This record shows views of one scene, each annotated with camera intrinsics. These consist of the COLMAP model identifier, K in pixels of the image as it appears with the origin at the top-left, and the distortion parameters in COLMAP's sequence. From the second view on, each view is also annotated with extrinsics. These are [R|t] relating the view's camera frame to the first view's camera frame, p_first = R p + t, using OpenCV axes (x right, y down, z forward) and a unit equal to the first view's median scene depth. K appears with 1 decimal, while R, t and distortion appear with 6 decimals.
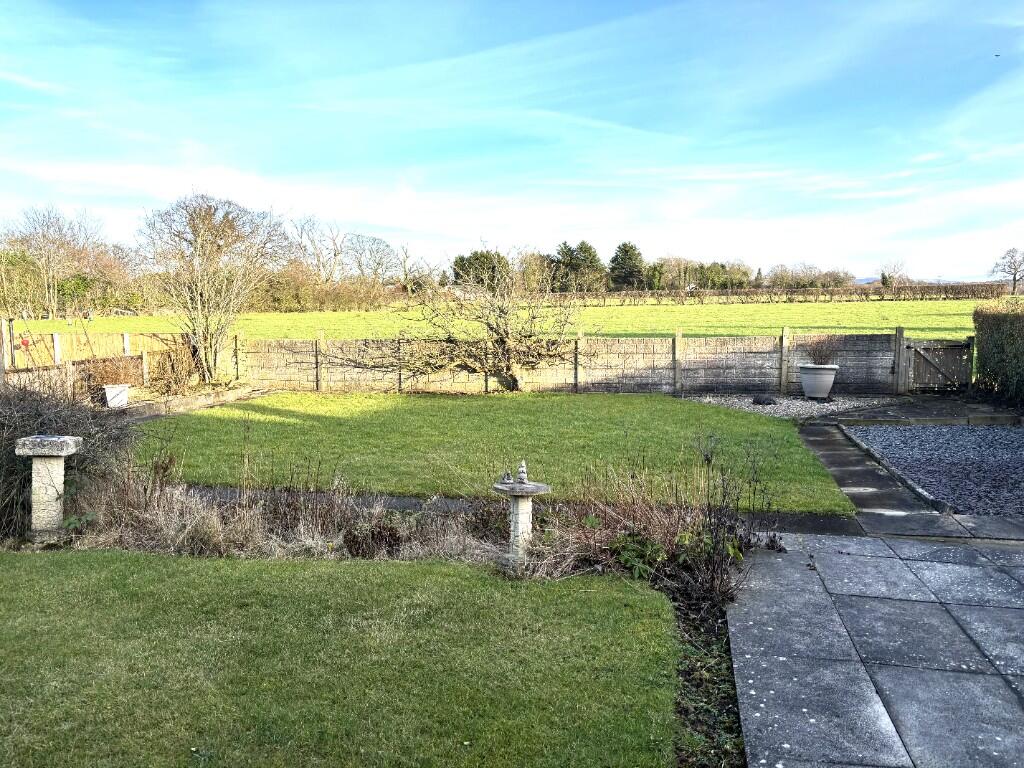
lens RADIAL K [[766.3, 0, 506.6], [0, 766.3, 385.9], [0, 0, 1]] dist [0.061955, -0.073577]
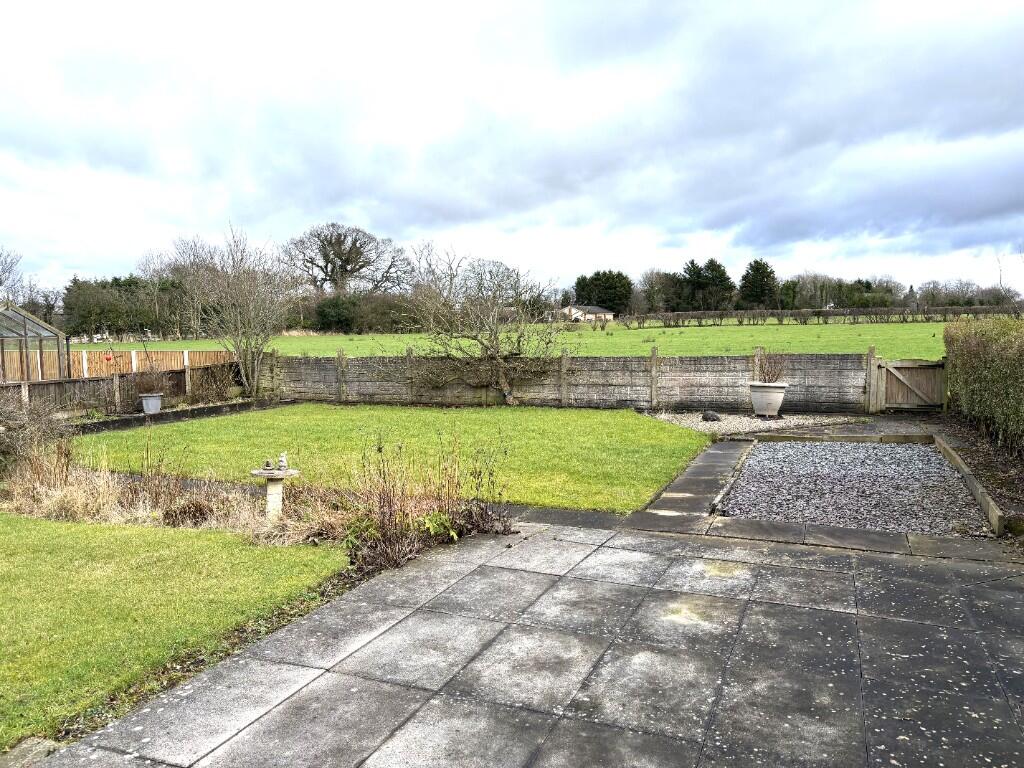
lens RADIAL K [[766.3, 0, 506.6], [0, 766.3, 385.9], [0, 0, 1]] dist [0.061955, -0.073577]
pose [[0.985457, 0.011745, -0.169516, 0.215993], [-0.016174, 0.999562, -0.024769, 0.006728], [0.169151, 0.027151, 0.985216, -0.056427]]
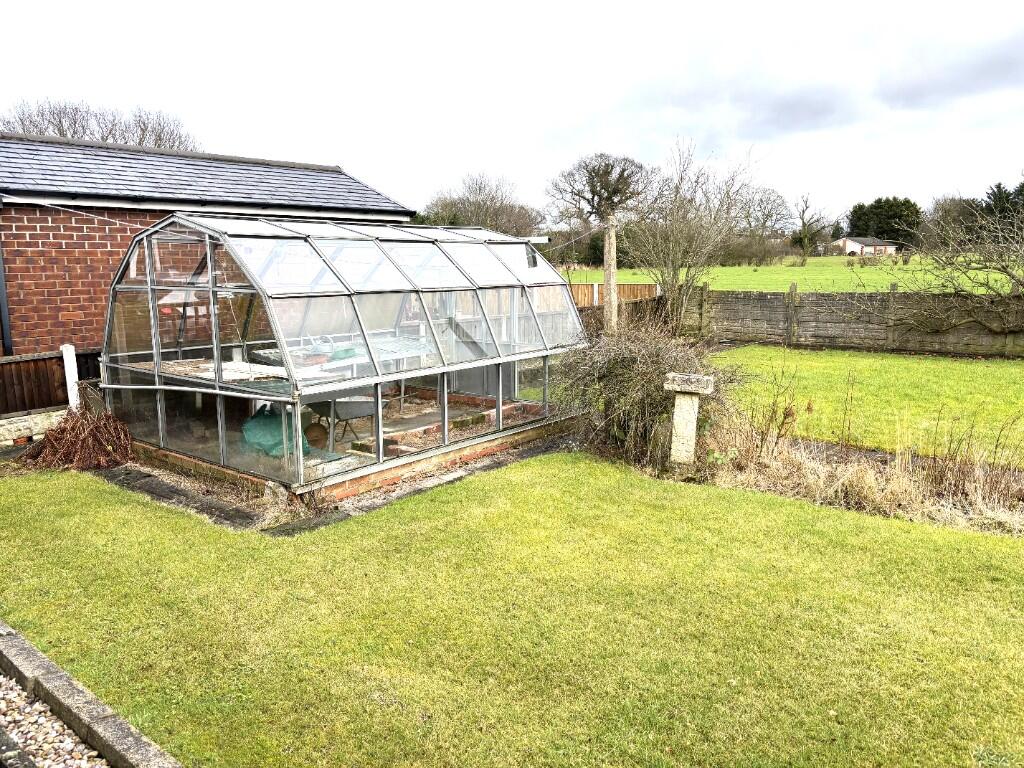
lens RADIAL K [[766.3, 0, 506.6], [0, 766.3, 385.9], [0, 0, 1]] dist [0.061955, -0.073577]
pose [[0.891946, 0.075380, -0.445813, -0.148796], [-0.050053, 0.996406, 0.068334, 0.009741], [0.449362, -0.038636, 0.892514, -0.011485]]
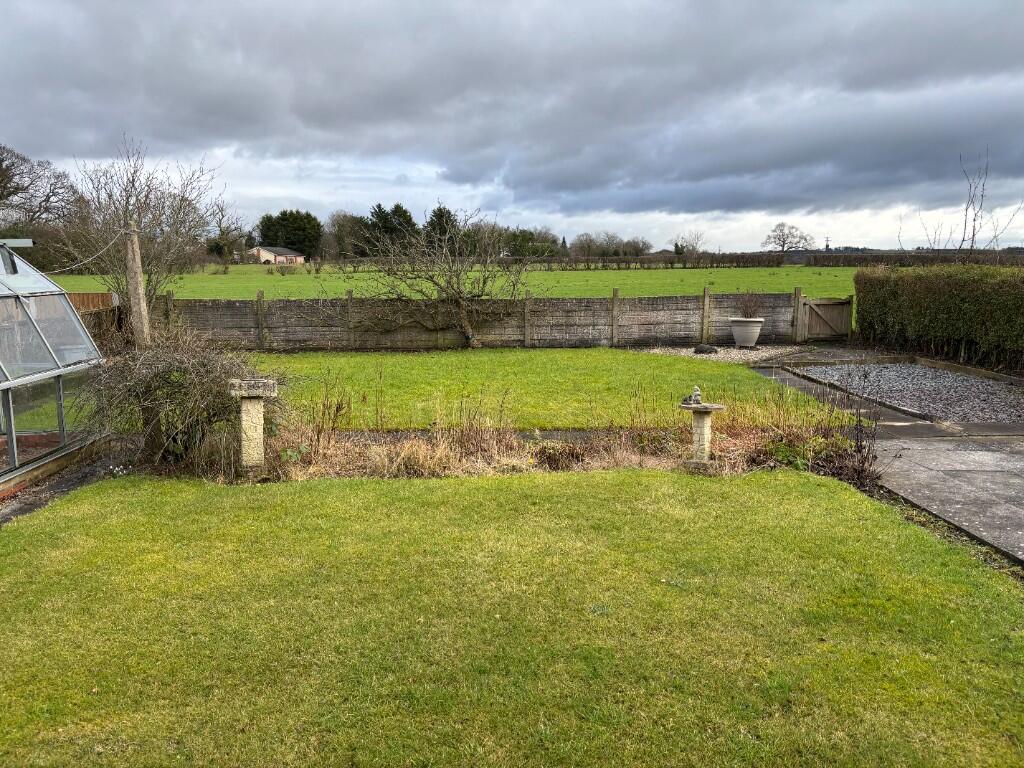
lens RADIAL K [[770.8, 0, 506.9], [0, 770.8, 385.2], [0, 0, 1]] dist [0.107095, -0.162837]
pose [[0.969801, -0.027715, 0.242318, -0.217584], [0.017480, 0.998866, 0.044287, 0.013663], [-0.243271, -0.038714, 0.969185, -0.053166]]
